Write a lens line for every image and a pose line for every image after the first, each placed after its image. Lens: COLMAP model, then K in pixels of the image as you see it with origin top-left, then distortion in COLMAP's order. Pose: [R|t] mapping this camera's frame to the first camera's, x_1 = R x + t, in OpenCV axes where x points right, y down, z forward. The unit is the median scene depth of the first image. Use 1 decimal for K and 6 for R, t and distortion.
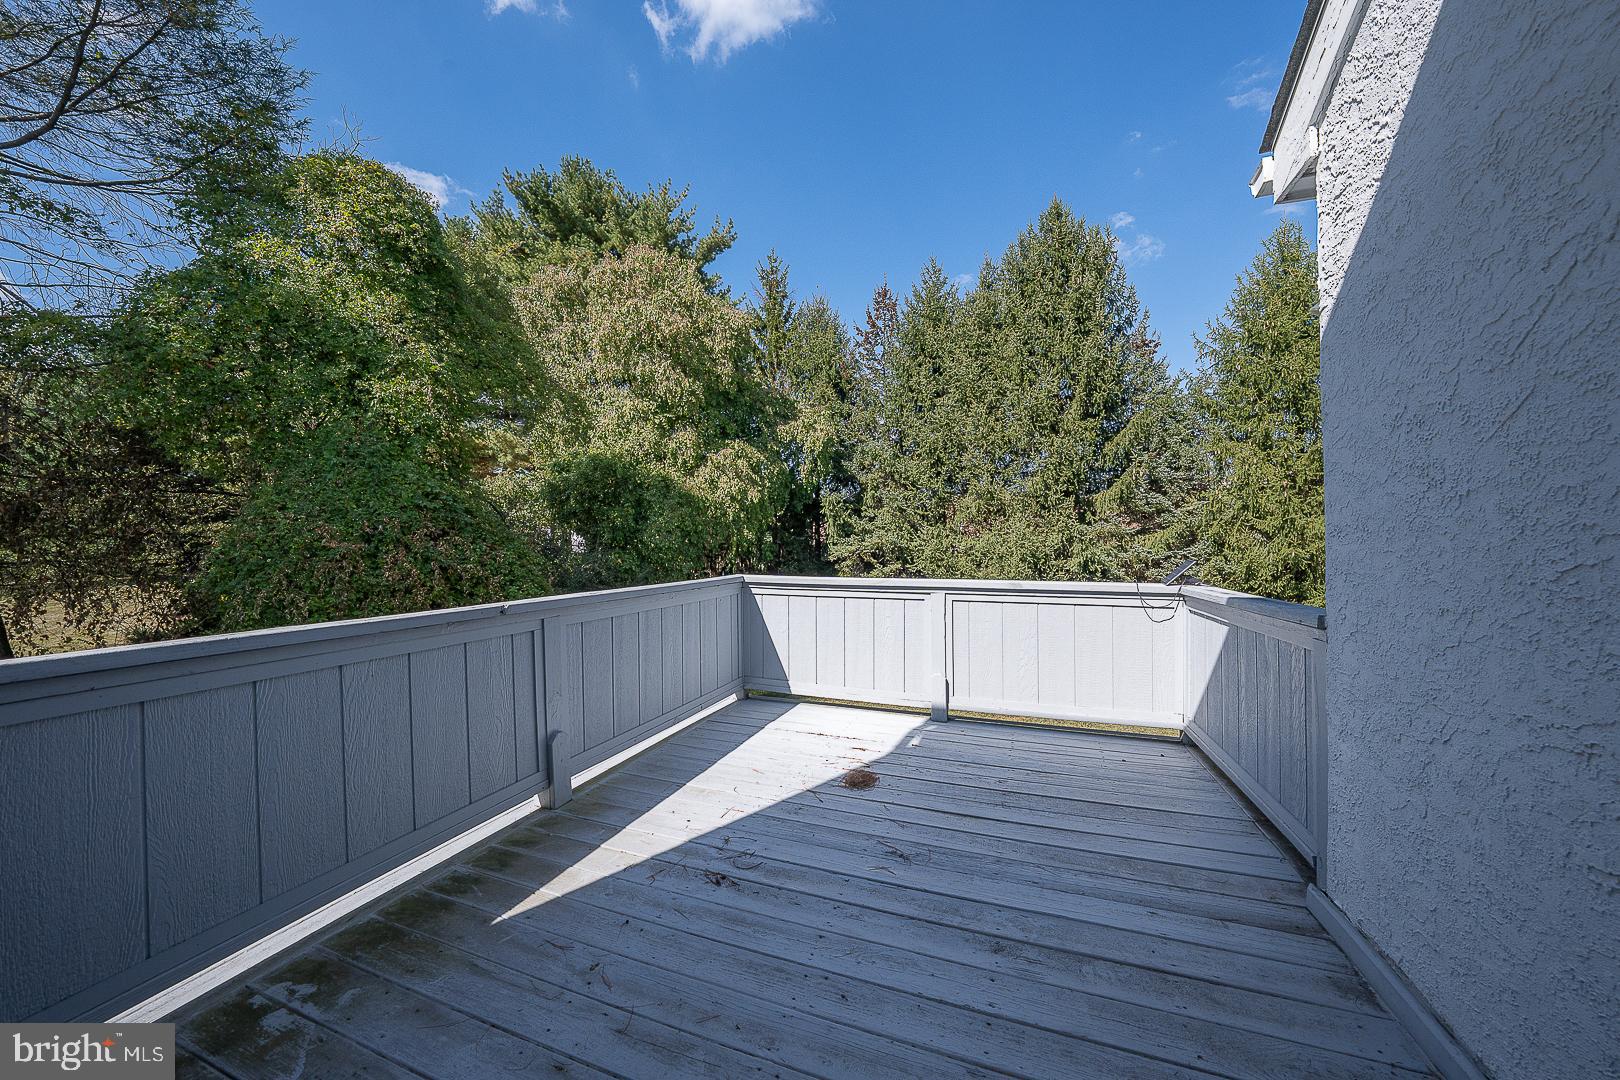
lens RADIAL K [[556.1, 0, 818.3], [0, 556.1, 539.0], [0, 0, 1]] dist [-0.015190, 0.001484]
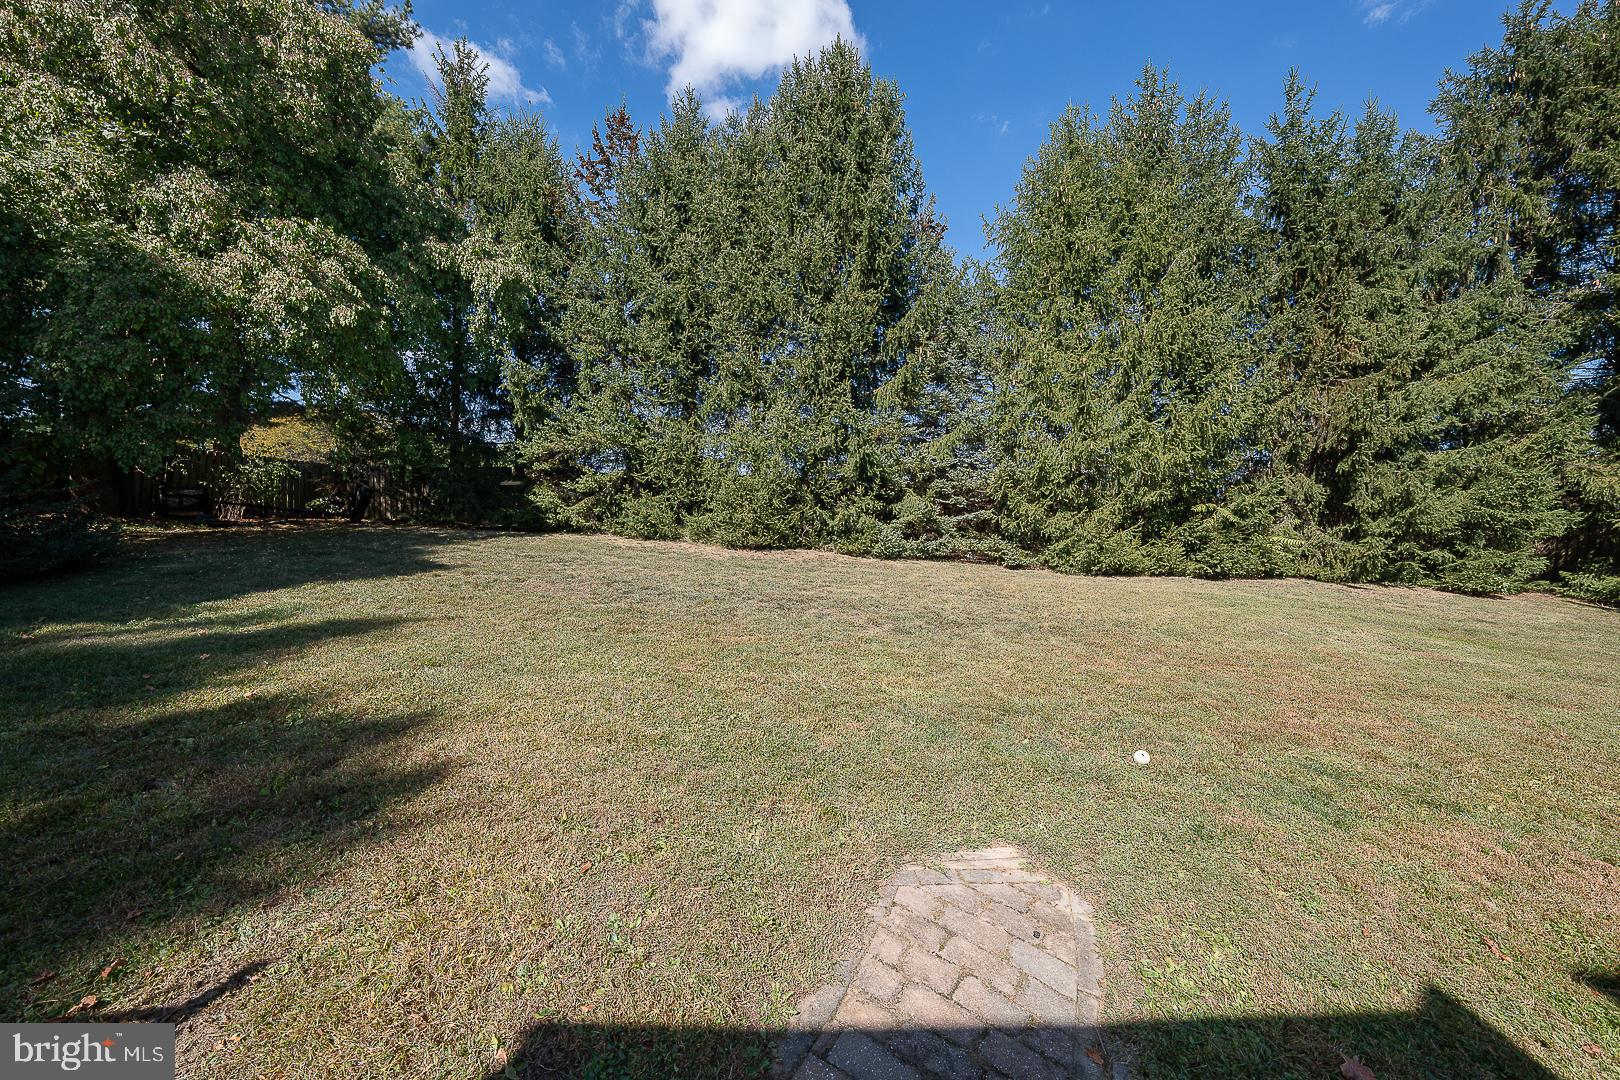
lens RADIAL K [[556.1, 0, 809.3], [0, 556.1, 536.5], [0, 0, 1]] dist [-0.015190, 0.001484]
pose [[0.933519, 0.019401, 0.358004, 0.132548], [-0.022344, 0.999742, 0.004085, 0.135025], [-0.357832, -0.011813, 0.933711, 0.291663]]
